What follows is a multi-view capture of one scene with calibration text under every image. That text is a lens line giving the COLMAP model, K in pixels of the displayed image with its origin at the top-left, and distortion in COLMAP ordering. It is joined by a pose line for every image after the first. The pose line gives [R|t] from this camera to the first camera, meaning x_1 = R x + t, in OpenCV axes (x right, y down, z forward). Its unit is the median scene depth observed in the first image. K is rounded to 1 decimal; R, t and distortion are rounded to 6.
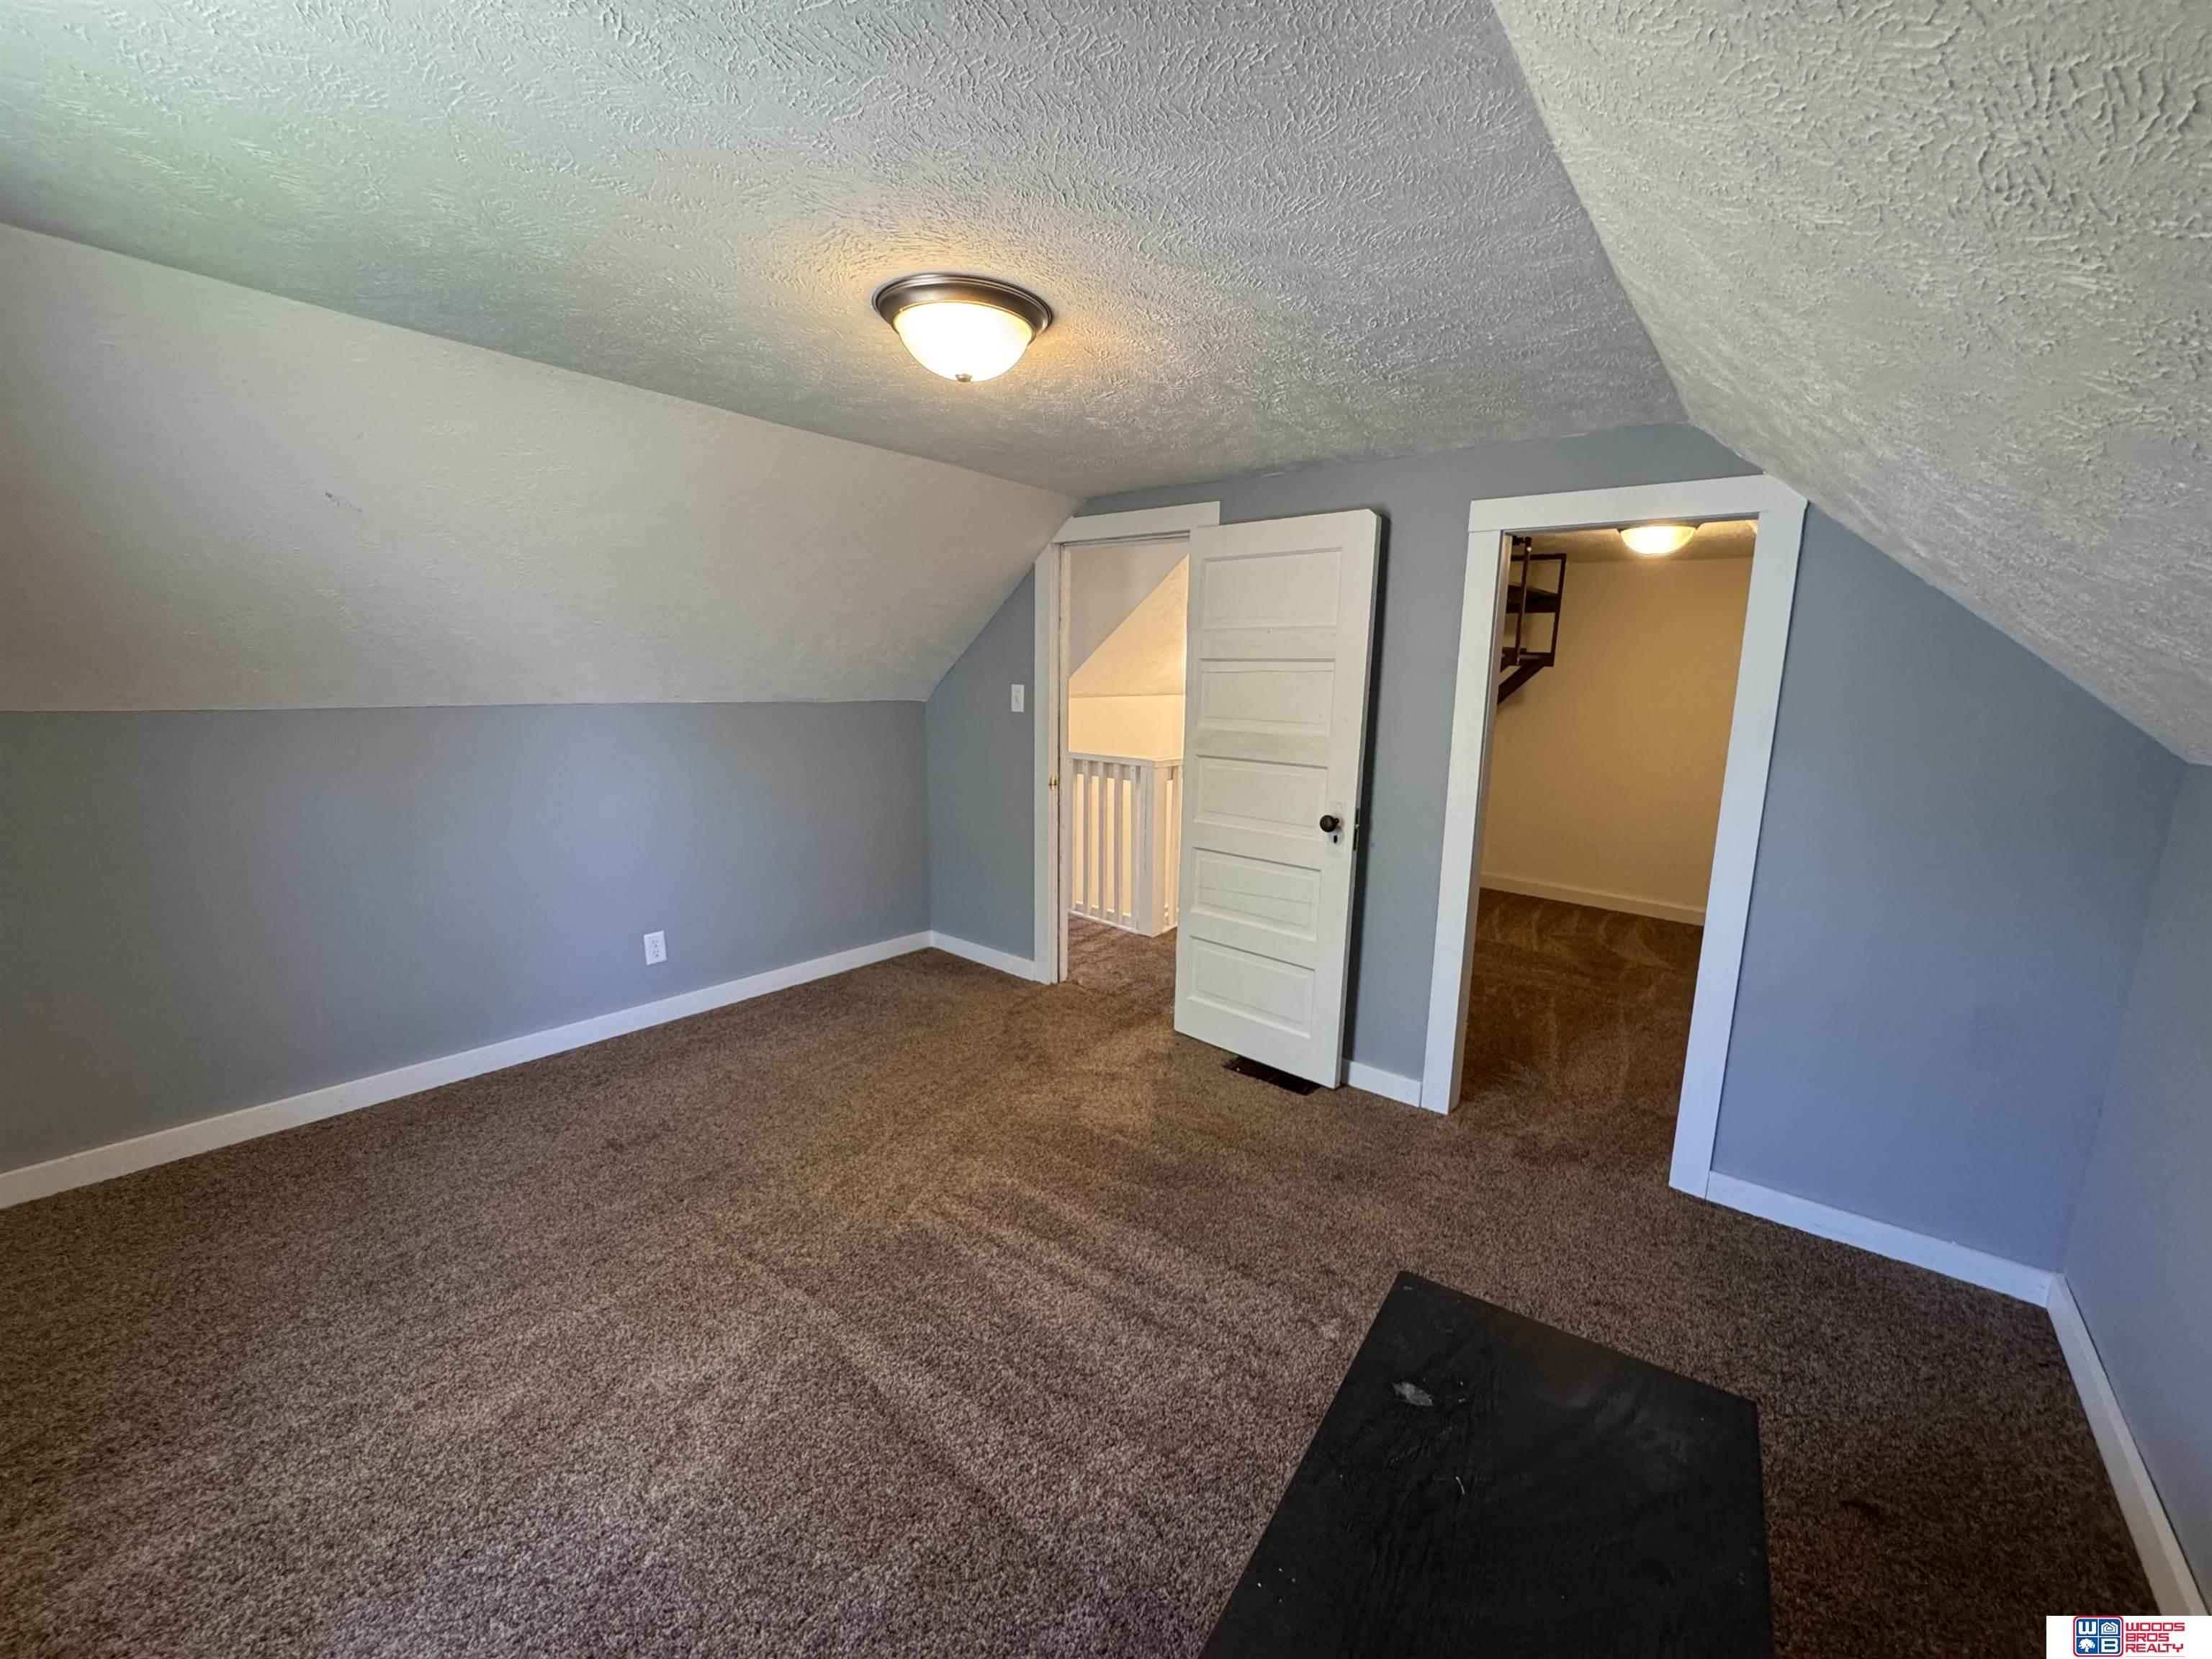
lens RADIAL K [[882.9, 0, 1116.2], [0, 882.9, 826.3], [0, 0, 1]] dist [-0.004235, 0.000460]
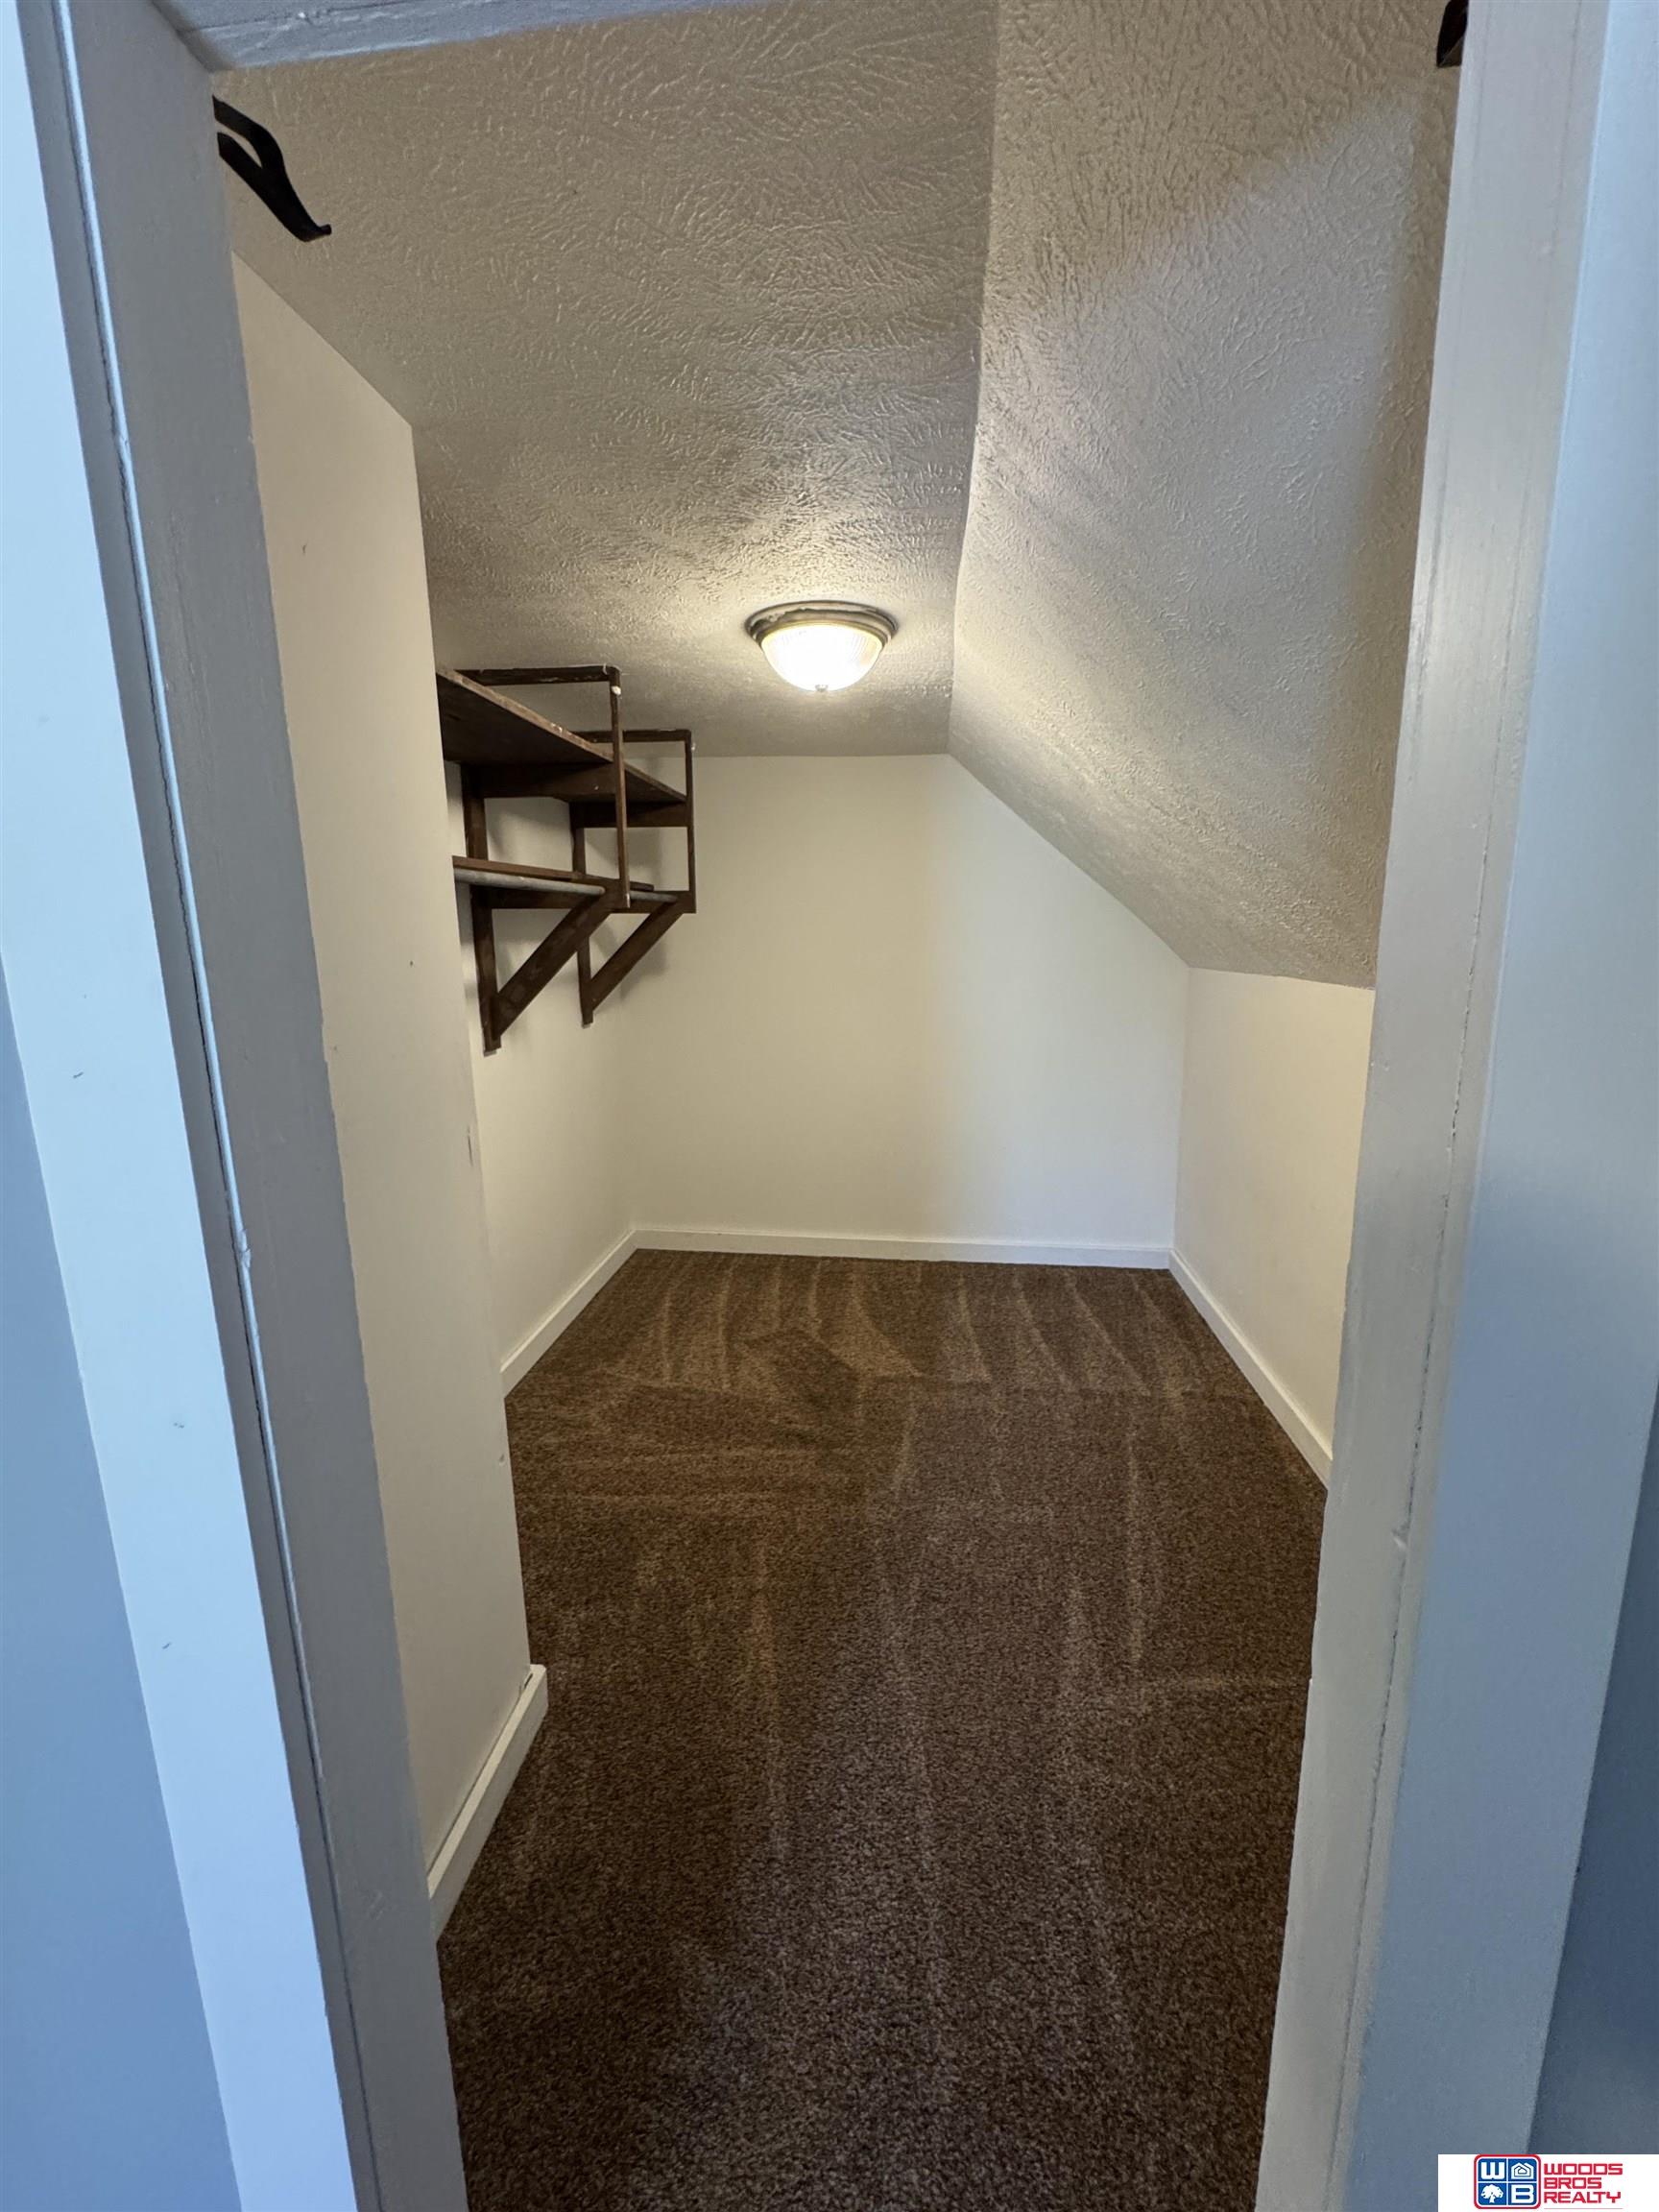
lens RADIAL K [[882.9, 0, 827.5], [0, 882.9, 1096.8], [0, 0, 1]] dist [-0.004235, 0.000460]
pose [[0.842919, -0.130954, 0.521861, 0.239736], [0.123707, 0.991114, 0.048893, -0.073104], [-0.523626, 0.023345, 0.851628, 0.436149]]
